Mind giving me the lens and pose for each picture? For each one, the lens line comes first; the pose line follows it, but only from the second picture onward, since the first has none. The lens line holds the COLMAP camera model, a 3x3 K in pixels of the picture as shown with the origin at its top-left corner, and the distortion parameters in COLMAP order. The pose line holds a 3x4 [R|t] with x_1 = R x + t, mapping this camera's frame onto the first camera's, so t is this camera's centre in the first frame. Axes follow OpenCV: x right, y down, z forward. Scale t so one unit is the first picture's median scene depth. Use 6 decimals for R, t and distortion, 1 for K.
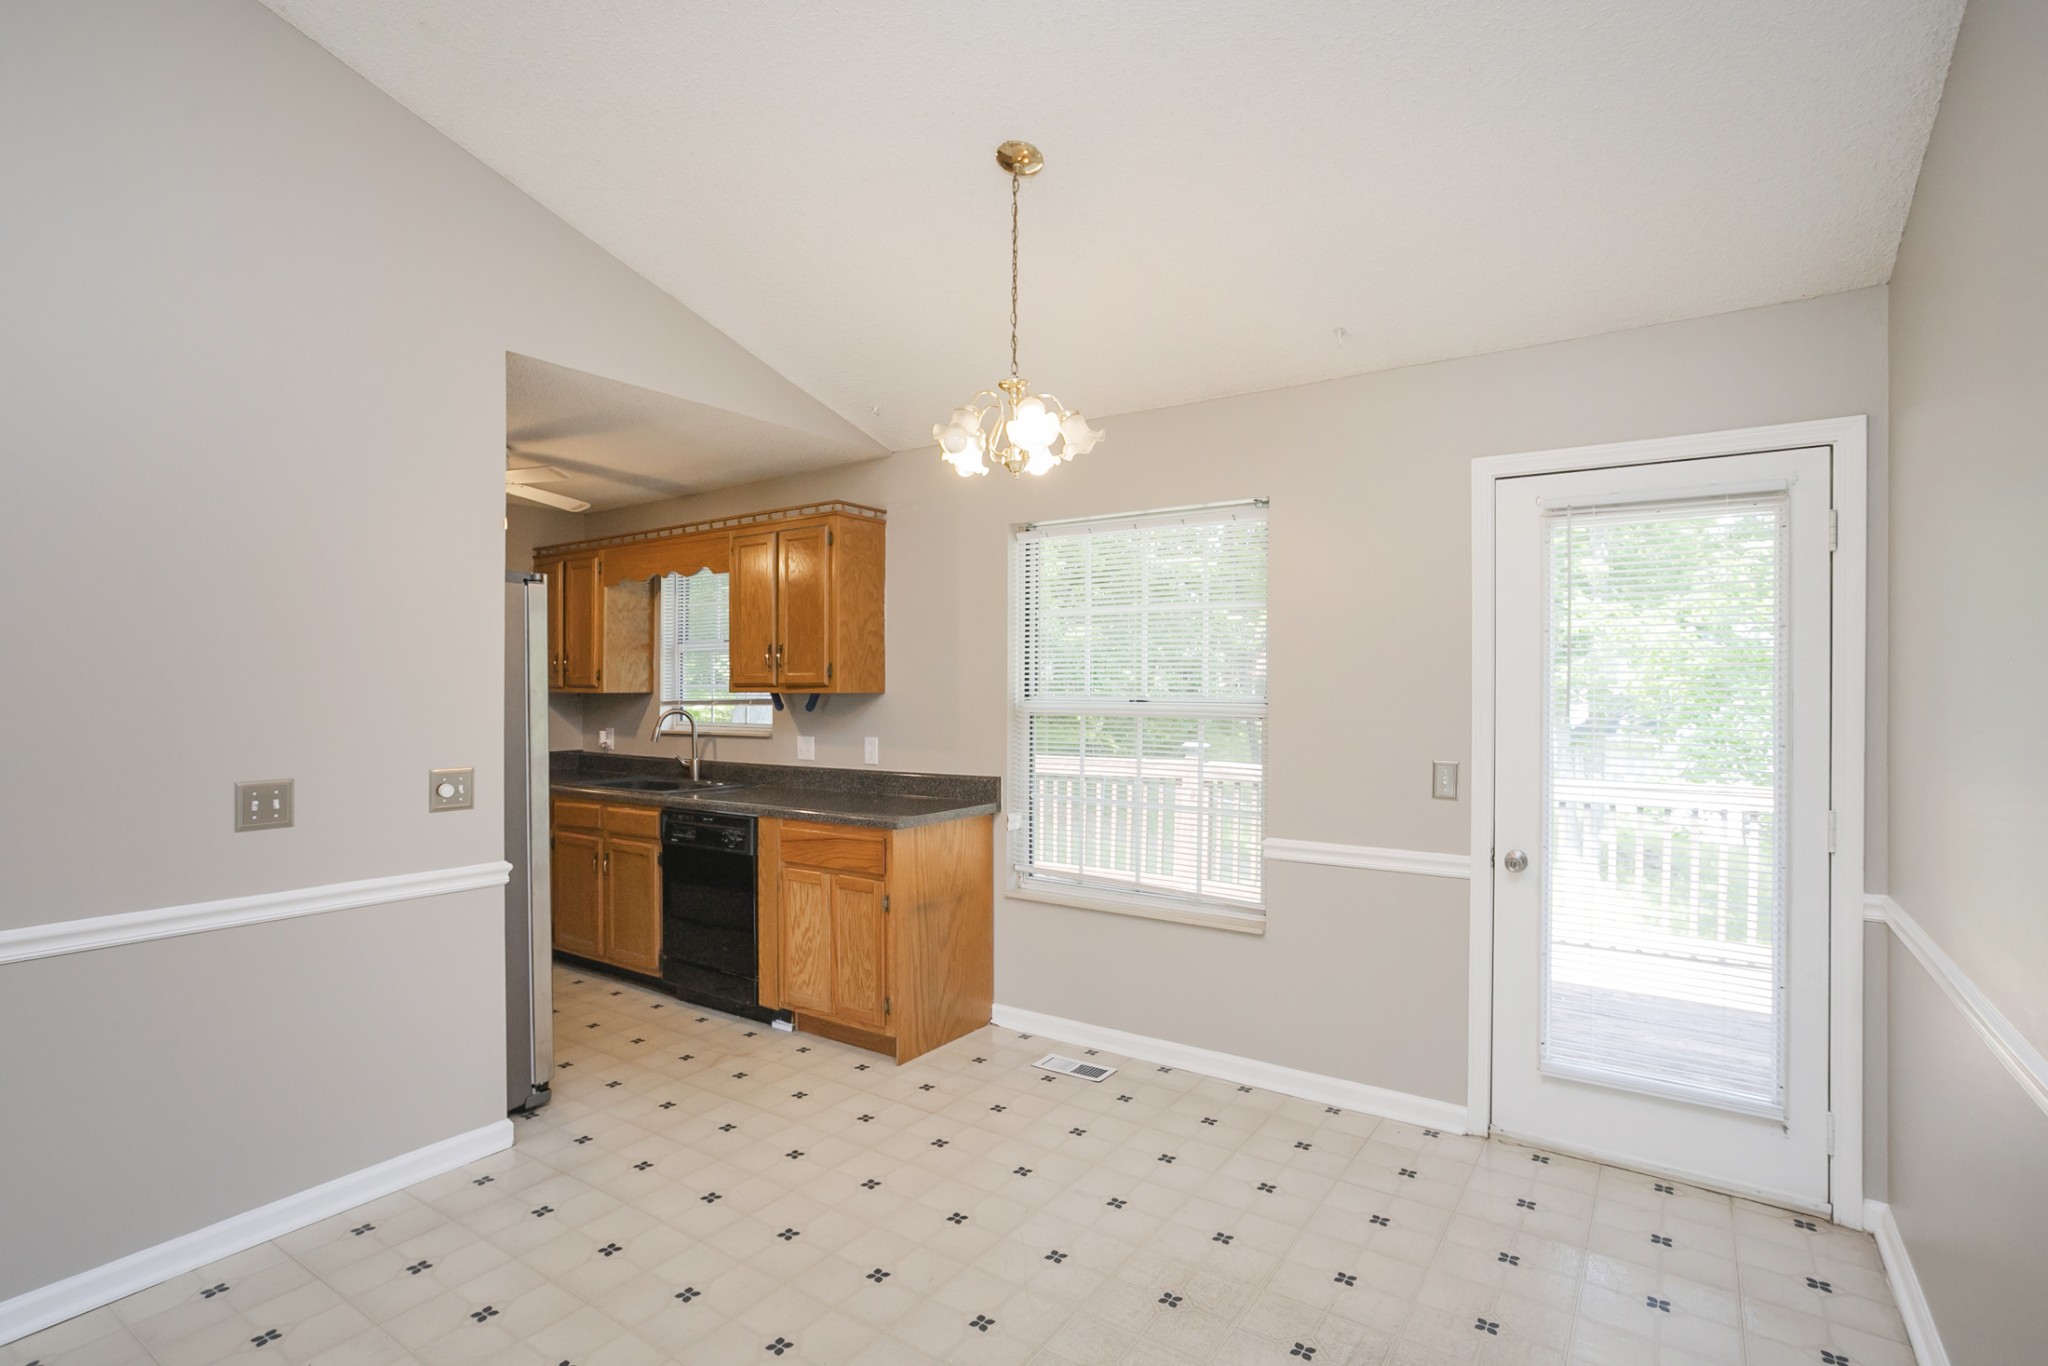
lens RADIAL K [[1016.3, 0, 991.2], [0, 1016.3, 686.8], [0, 0, 1]] dist [-0.032955, 0.019873]
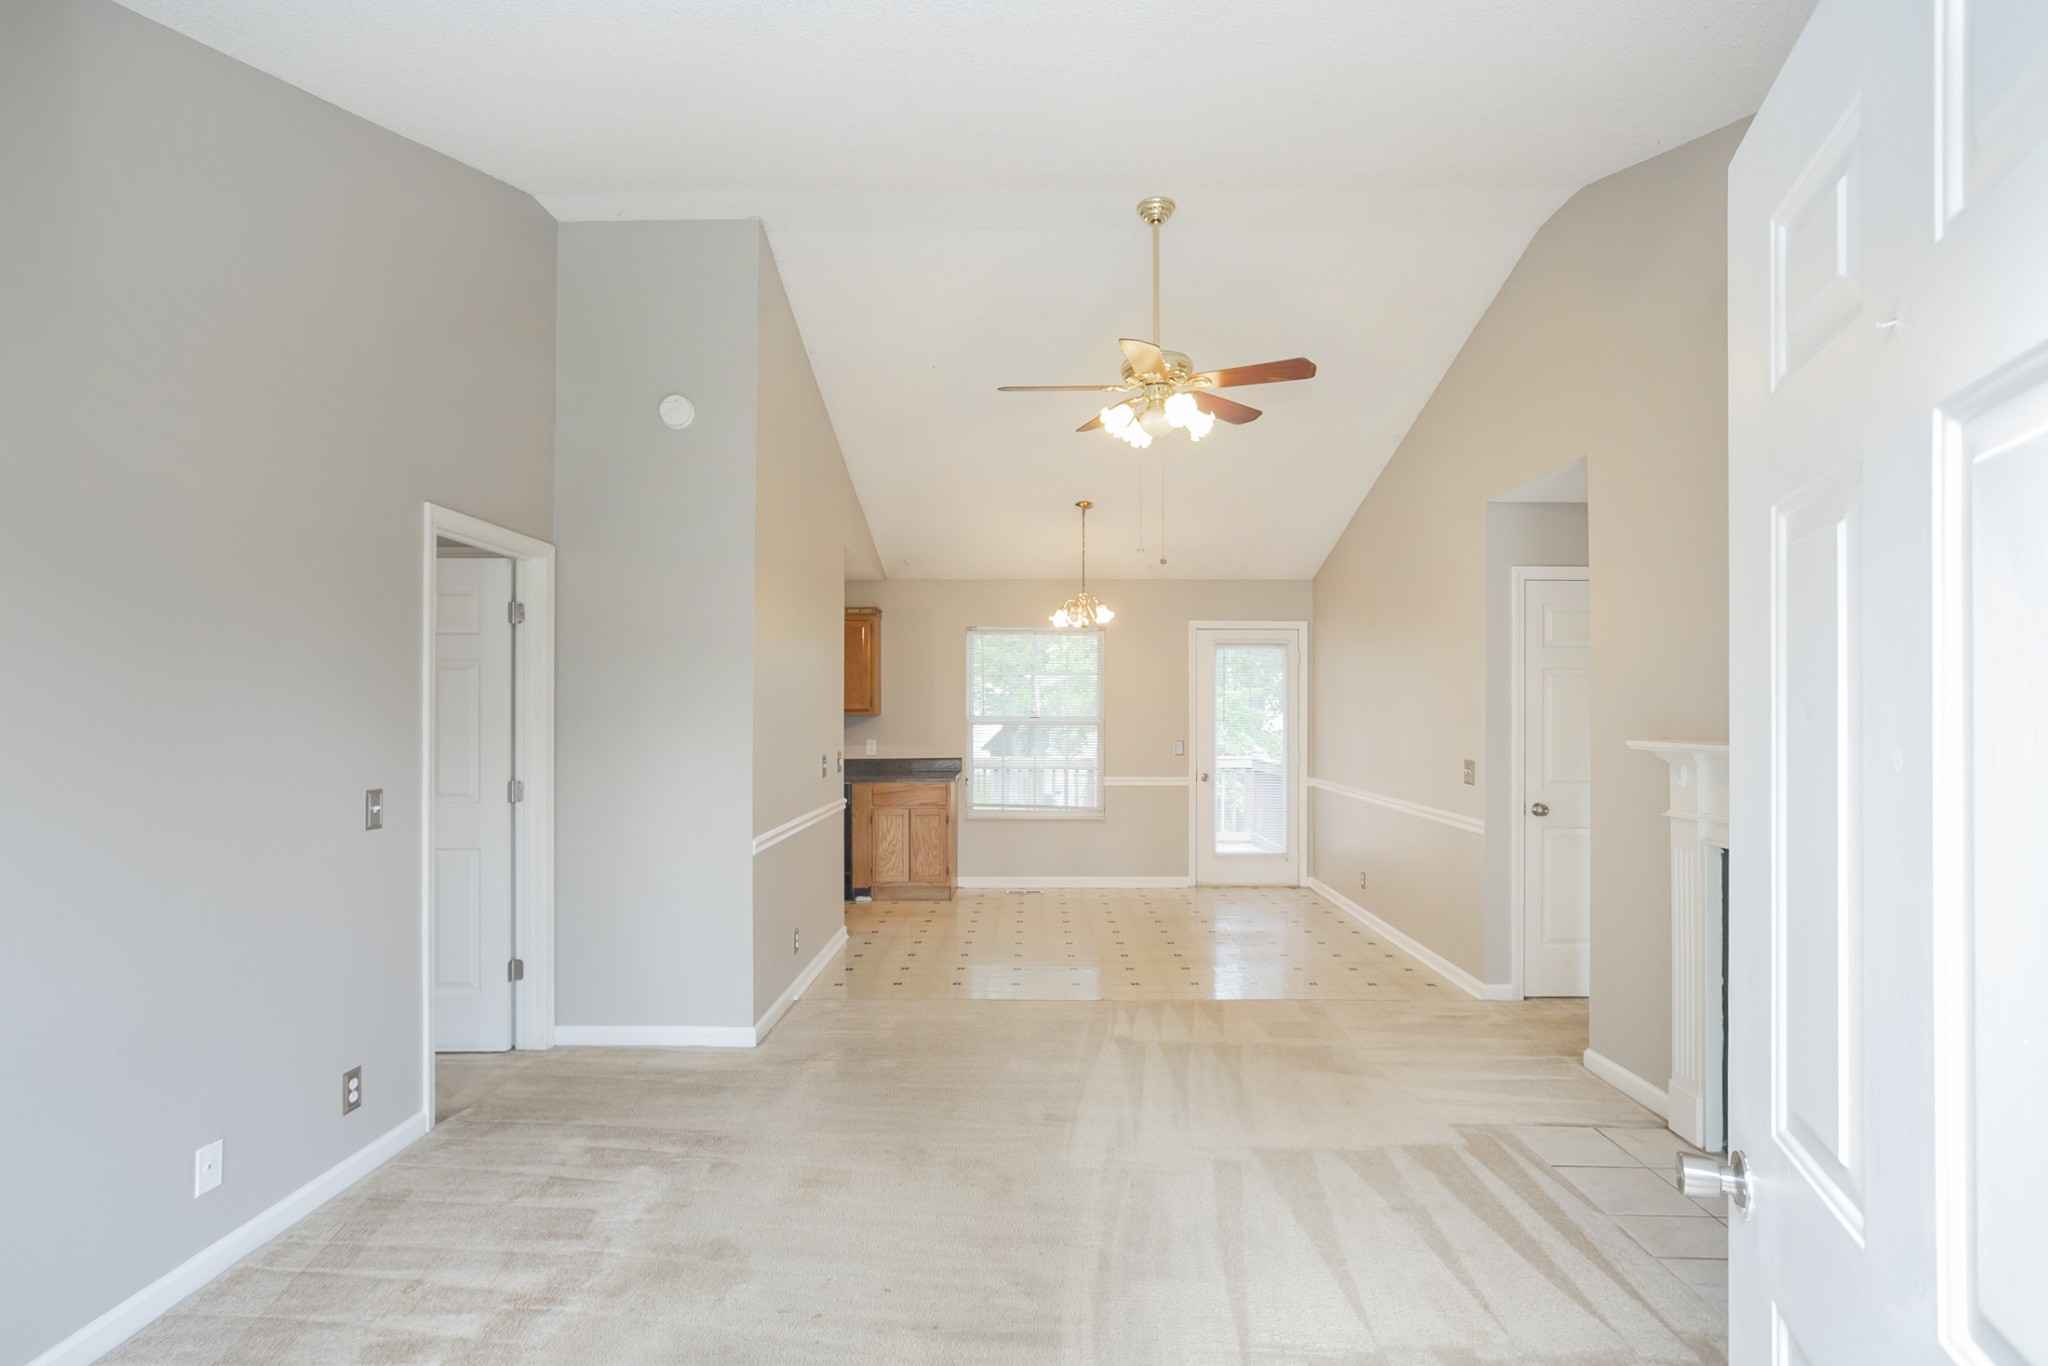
lens RADIAL K [[1028.5, 0, 1010.5], [0, 1028.5, 701.1], [0, 0, 1]] dist [-0.038119, 0.023442]
pose [[0.821248, 0.002820, 0.570565, -1.029009], [0.002042, 0.999967, -0.007881, -0.002559], [-0.570568, 0.007637, 0.821215, -0.652513]]
